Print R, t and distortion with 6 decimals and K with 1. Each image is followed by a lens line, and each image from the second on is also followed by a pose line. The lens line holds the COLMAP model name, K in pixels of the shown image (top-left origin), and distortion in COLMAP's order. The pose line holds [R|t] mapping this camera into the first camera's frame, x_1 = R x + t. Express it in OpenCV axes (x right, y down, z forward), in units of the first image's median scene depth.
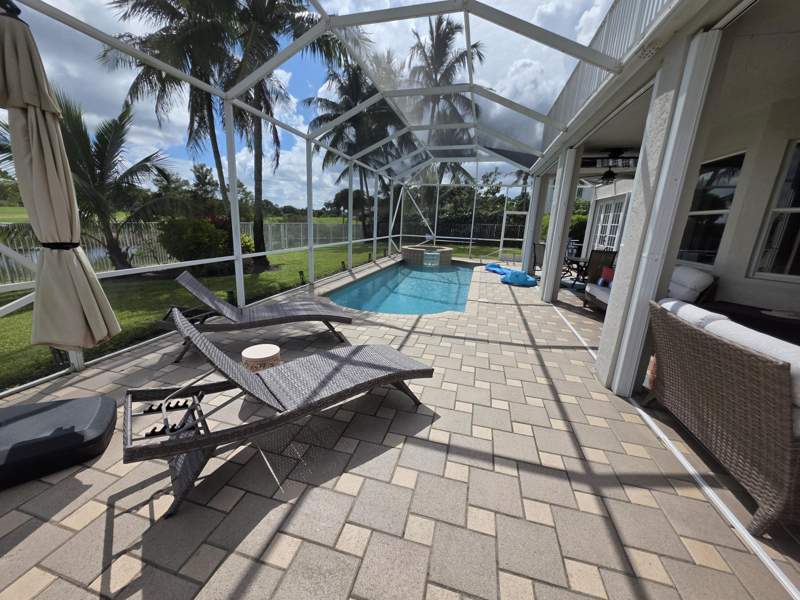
lens RADIAL K [[317.4, 0, 391.9], [0, 317.4, 302.6], [0, 0, 1]] dist [0.001059, 0.000145]
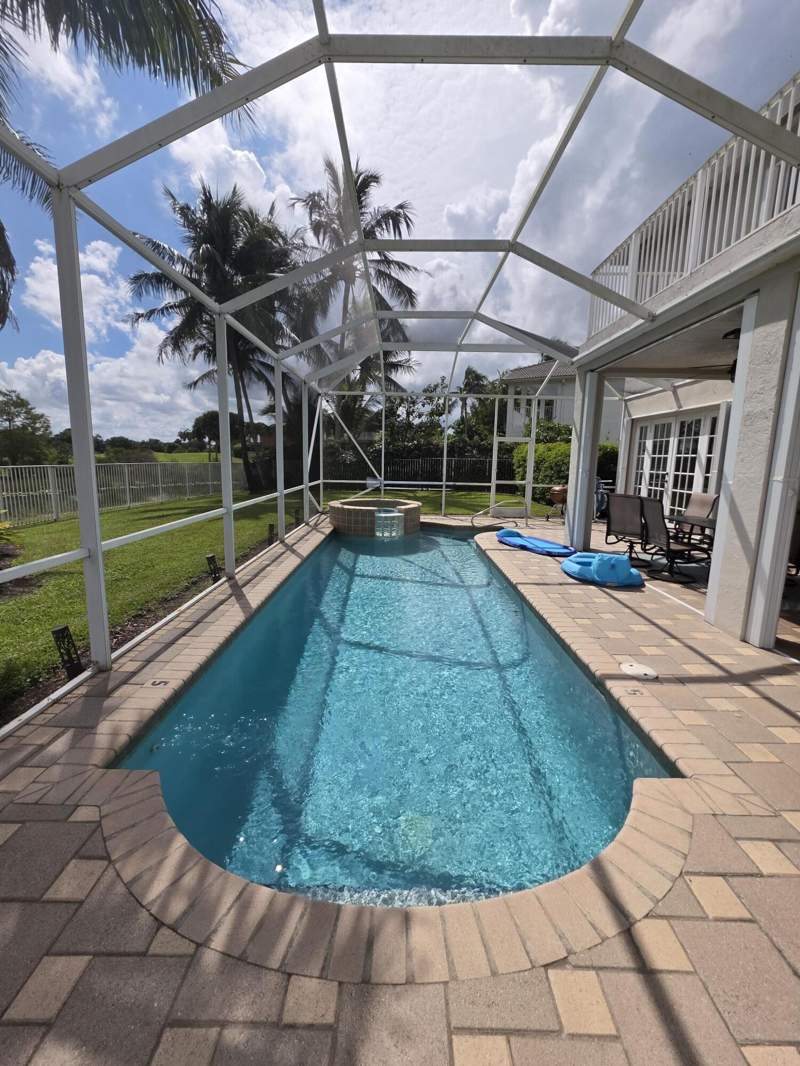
lens RADIAL K [[422.9, 0, 405.4], [0, 422.9, 529.5], [0, 0, 1]] dist [0.001059, 0.000145]
pose [[0.961956, -0.063407, 0.265743, -0.032438], [0.084342, 0.994106, -0.068112, -0.067106], [-0.259858, 0.087934, 0.961635, 0.265851]]
